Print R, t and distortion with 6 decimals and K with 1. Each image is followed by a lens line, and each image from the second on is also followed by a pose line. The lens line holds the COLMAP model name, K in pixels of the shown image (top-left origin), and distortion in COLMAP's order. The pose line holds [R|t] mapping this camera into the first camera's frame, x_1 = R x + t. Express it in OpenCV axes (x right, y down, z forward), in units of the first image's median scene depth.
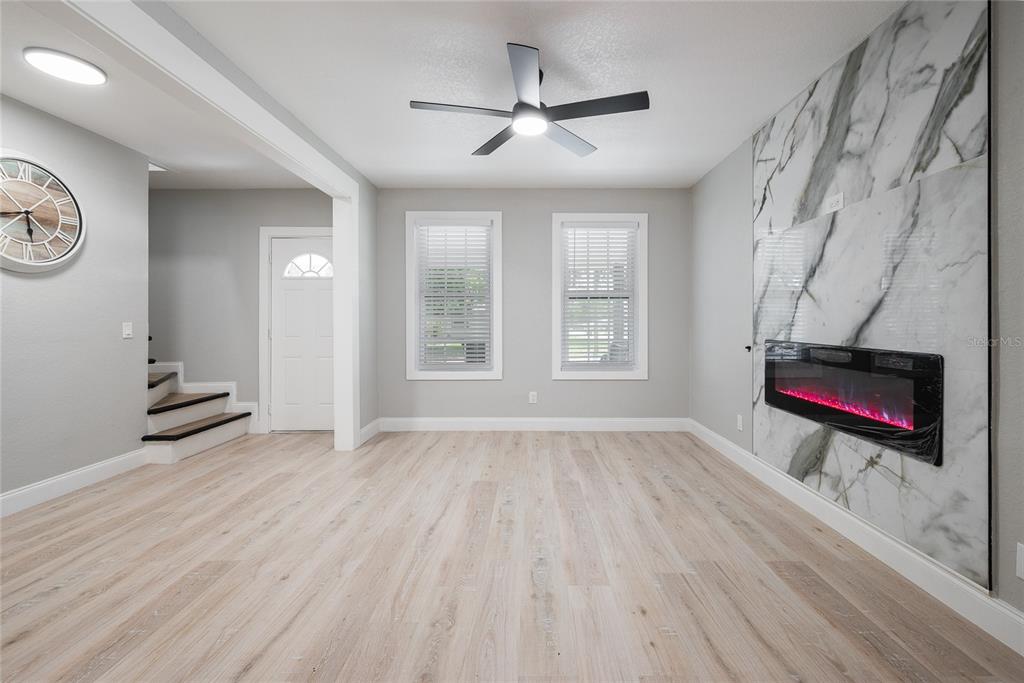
lens RADIAL K [[416.7, 0, 524.3], [0, 416.7, 301.6], [0, 0, 1]] dist [-0.001198, 0.000049]
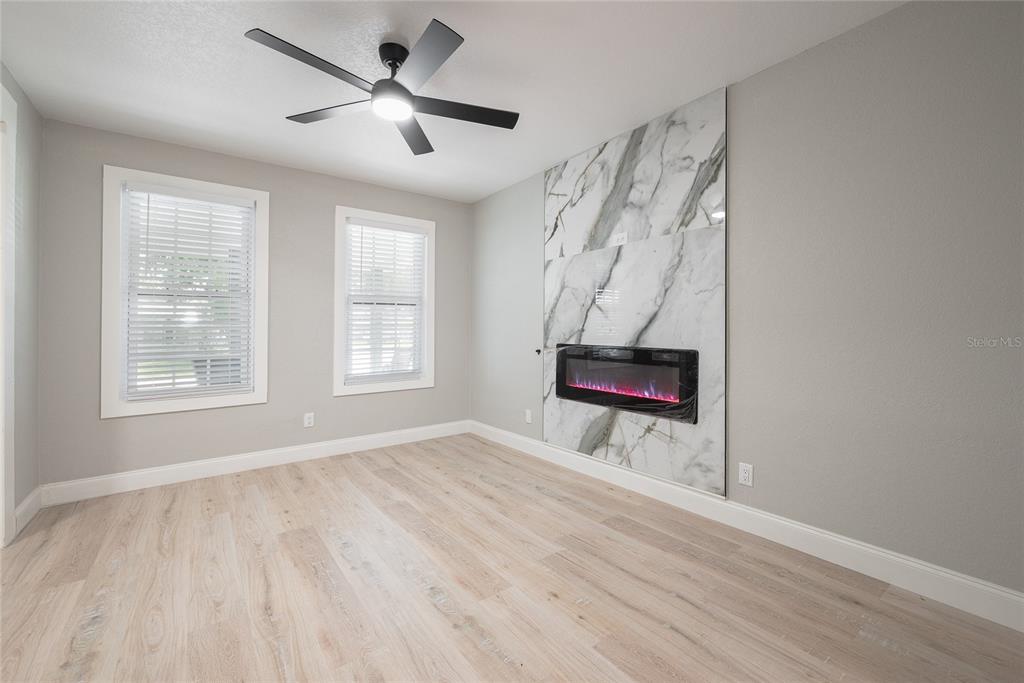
lens RADIAL K [[427.0, 0, 511.0], [0, 427.0, 307.6], [0, 0, 1]] dist [-0.000440, -0.000149]
pose [[0.793884, 0.026646, 0.607486, -0.354348], [-0.024790, 0.999627, -0.011450, 0.006018], [-0.607564, -0.005969, 0.794248, 0.132287]]
